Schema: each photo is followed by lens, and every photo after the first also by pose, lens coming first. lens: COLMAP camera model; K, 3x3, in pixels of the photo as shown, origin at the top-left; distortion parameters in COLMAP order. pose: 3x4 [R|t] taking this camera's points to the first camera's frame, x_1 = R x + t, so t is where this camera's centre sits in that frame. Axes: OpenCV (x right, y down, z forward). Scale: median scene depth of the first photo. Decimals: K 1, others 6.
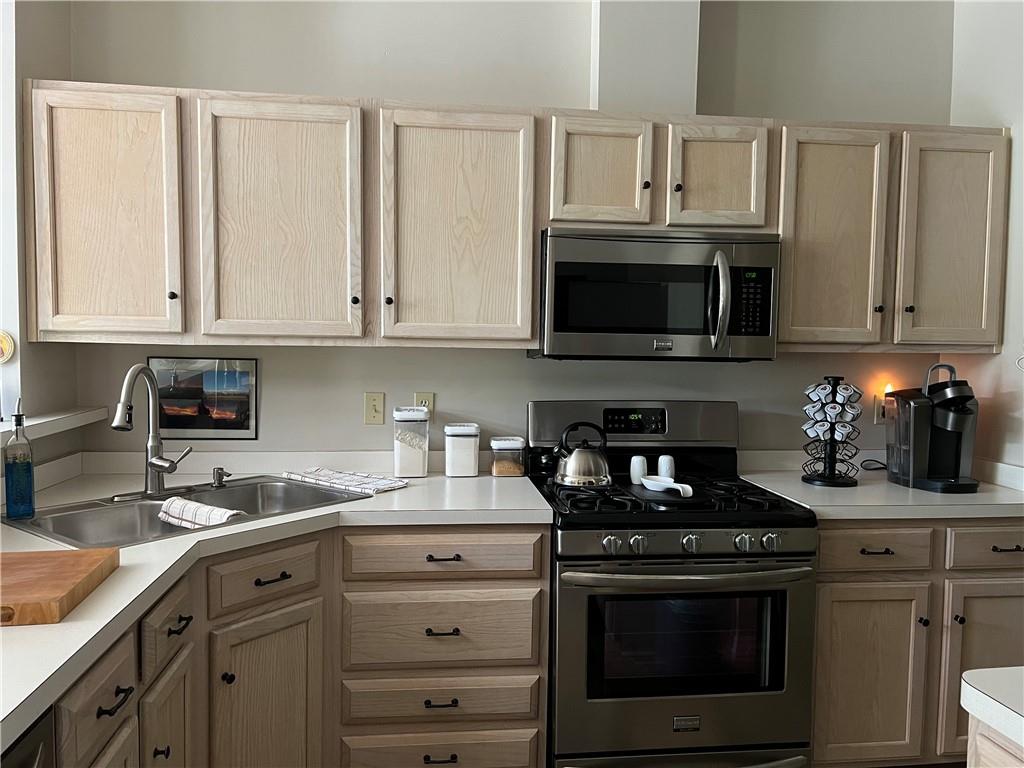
lens RADIAL K [[775.0, 0, 510.2], [0, 775.0, 381.8], [0, 0, 1]] dist [0.077996, -0.082567]
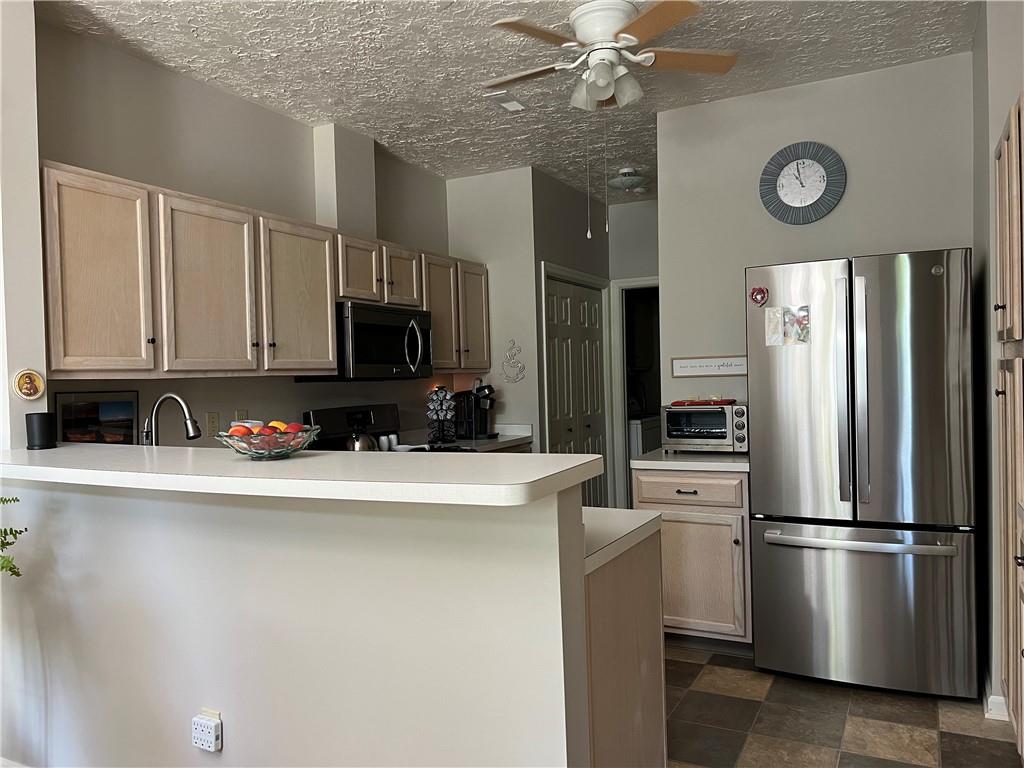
lens RADIAL K [[775.0, 0, 510.7], [0, 775.0, 386.2], [0, 0, 1]] dist [0.077996, -0.082567]
pose [[0.564750, -0.039770, 0.824303, -1.118796], [0.077648, 0.996968, -0.005098, 0.017251], [-0.821601, 0.066884, 0.566126, -0.211471]]
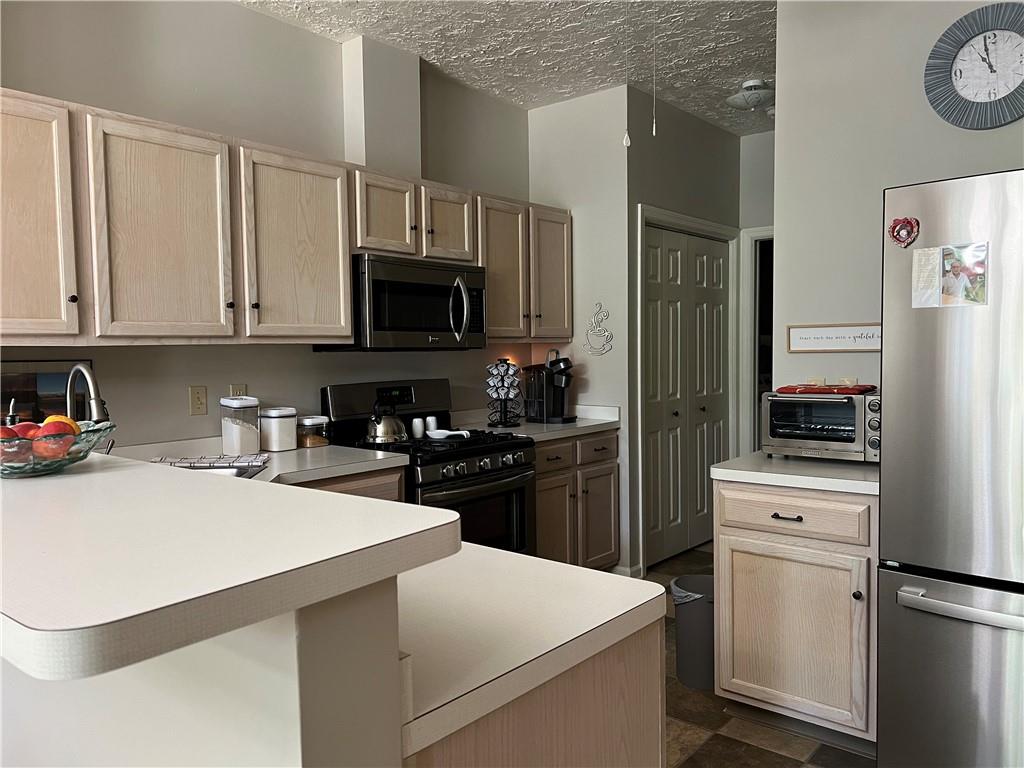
lens RADIAL K [[775.0, 0, 506.0], [0, 775.0, 386.4], [0, 0, 1]] dist [0.077996, -0.082567]
pose [[0.731543, -0.058217, 0.679305, -0.696153], [0.059066, 0.998013, 0.021923, 0.016803], [-0.679232, 0.024086, 0.733528, -0.152439]]
